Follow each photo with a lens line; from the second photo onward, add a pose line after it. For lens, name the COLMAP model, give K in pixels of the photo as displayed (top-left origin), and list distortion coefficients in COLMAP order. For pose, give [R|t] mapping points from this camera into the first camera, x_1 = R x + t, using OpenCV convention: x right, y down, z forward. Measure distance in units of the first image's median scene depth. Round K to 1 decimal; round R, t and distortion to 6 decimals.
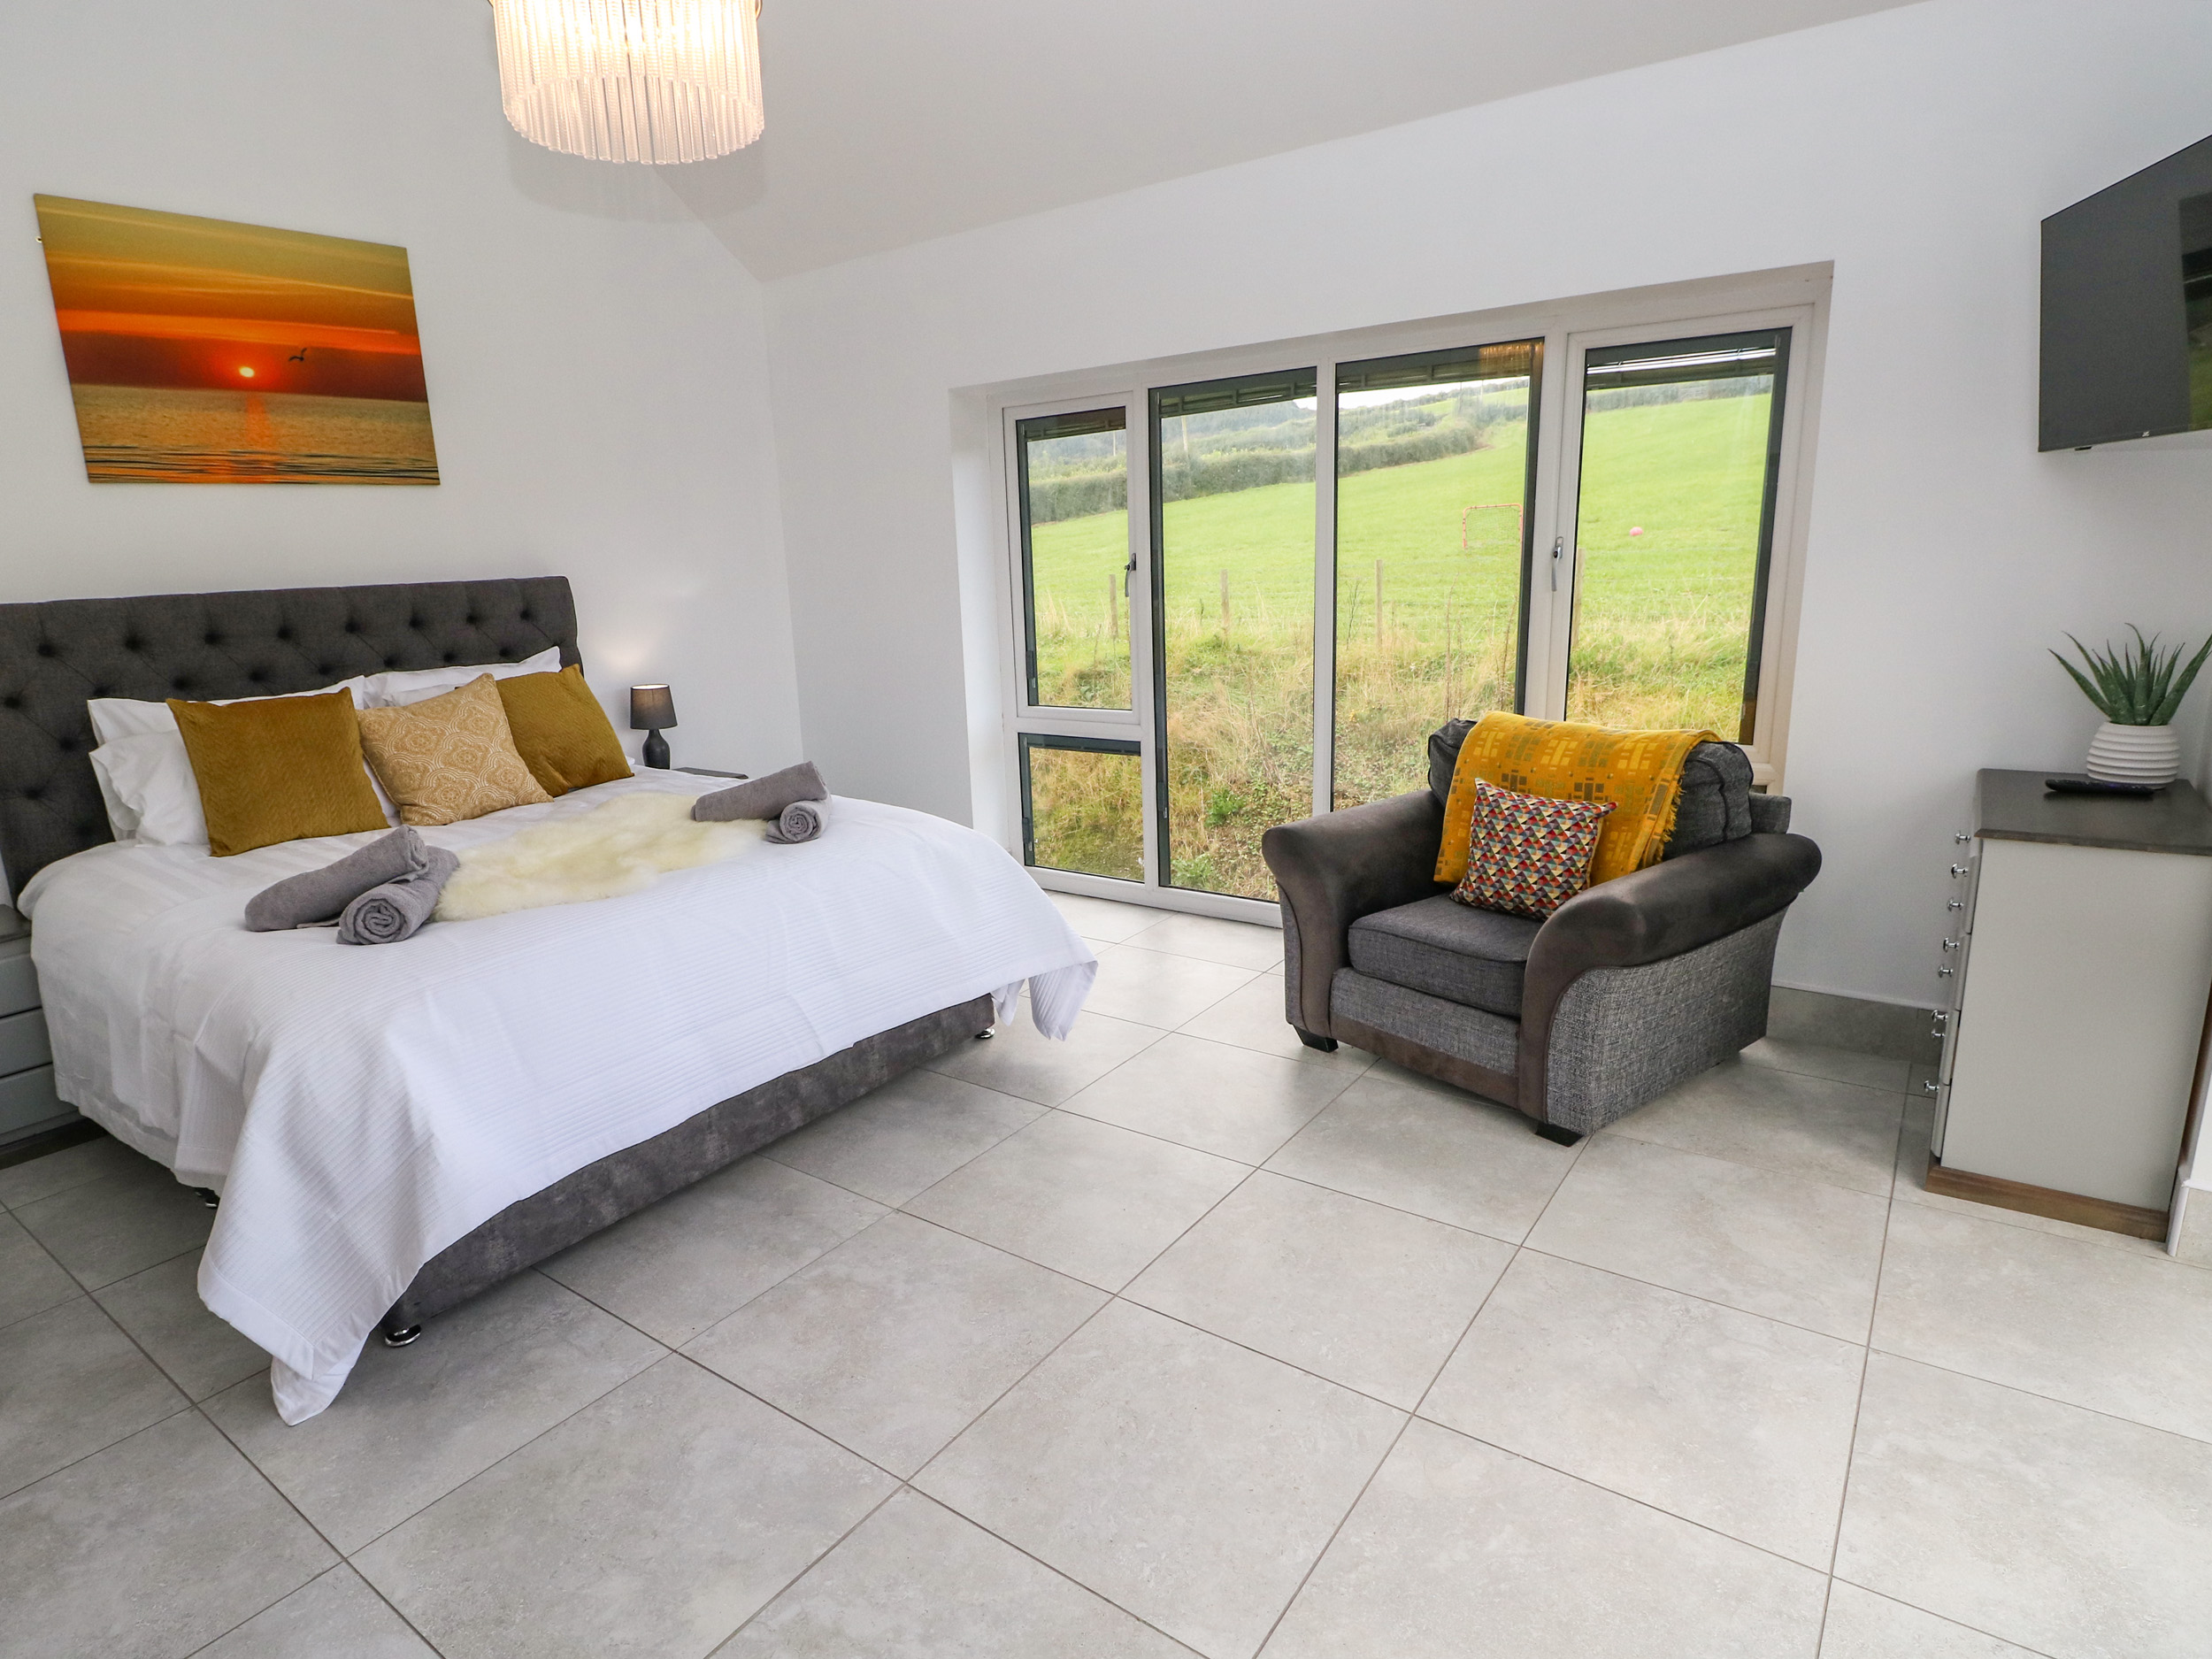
lens RADIAL K [[1180.6, 0, 1085.0], [0, 1180.6, 842.5], [0, 0, 1]] dist [-0.031043, -0.000960]
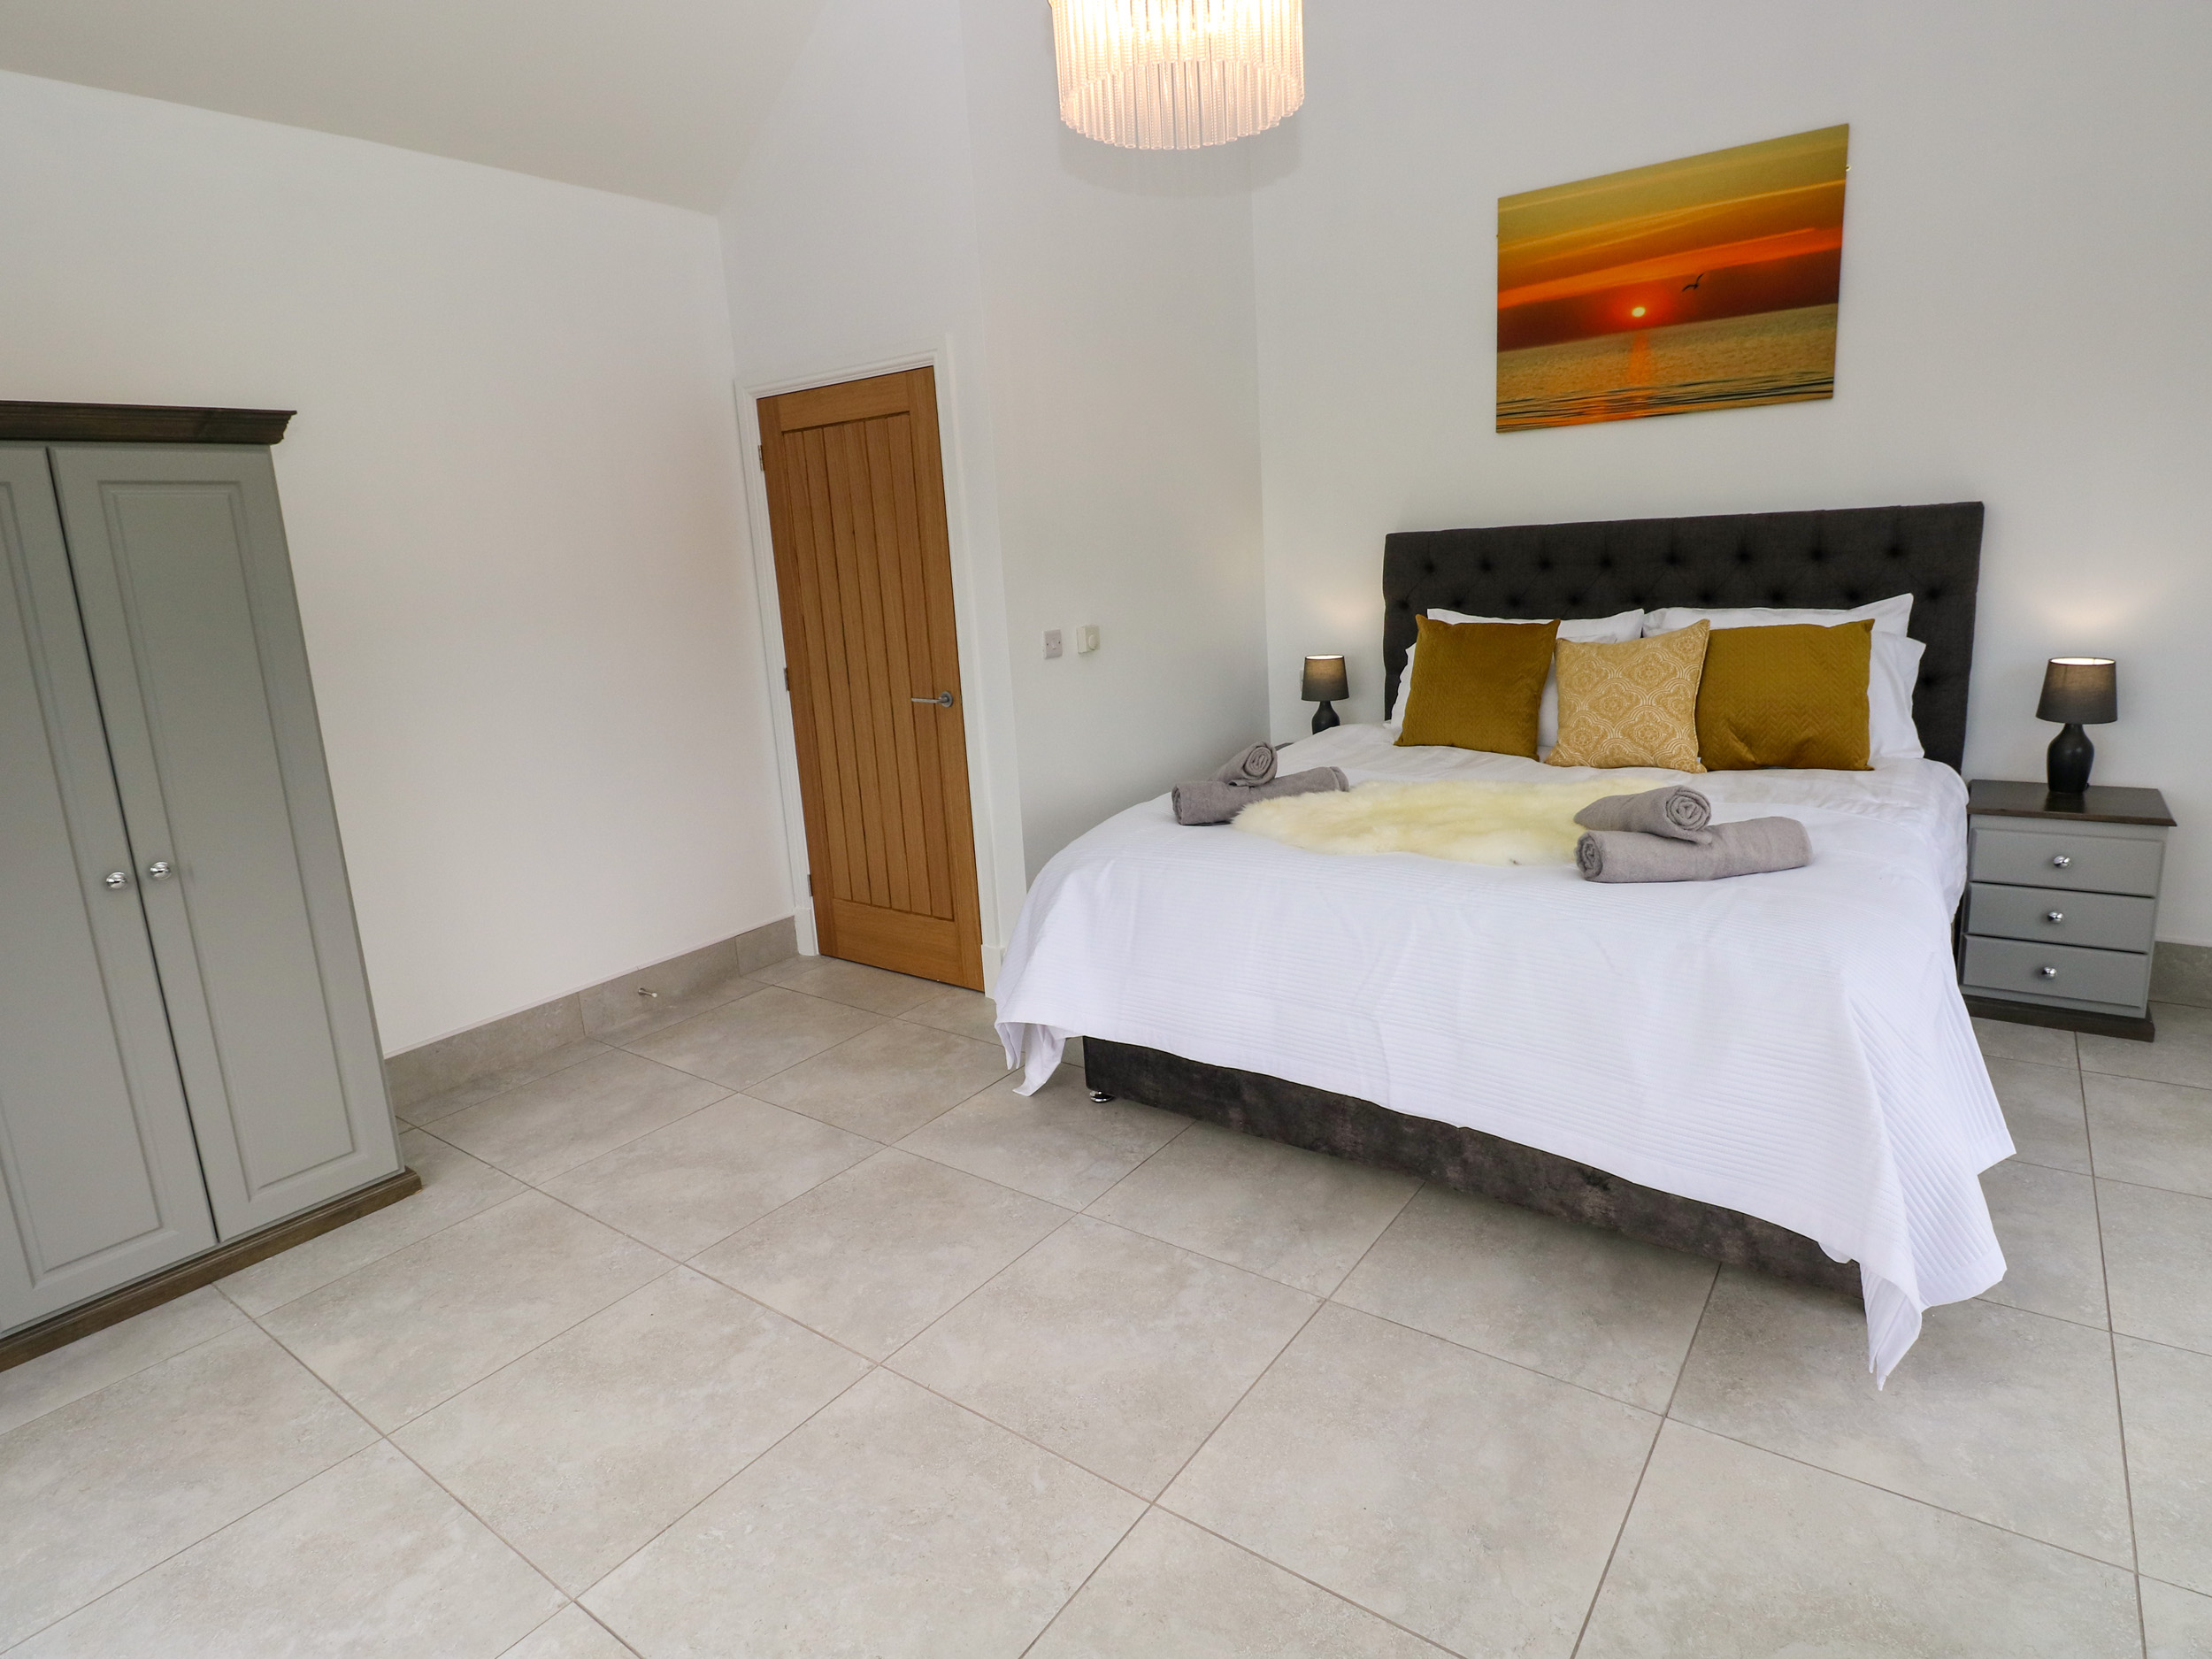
lens RADIAL K [[1180.6, 0, 1111.3], [0, 1180.6, 826.6], [0, 0, 1]] dist [-0.031043, -0.000960]
pose [[0.003691, 0.266749, -0.963759, 0.472039], [-0.179468, 0.948294, 0.261781, -0.172499], [0.983757, 0.171997, 0.051373, 0.618397]]
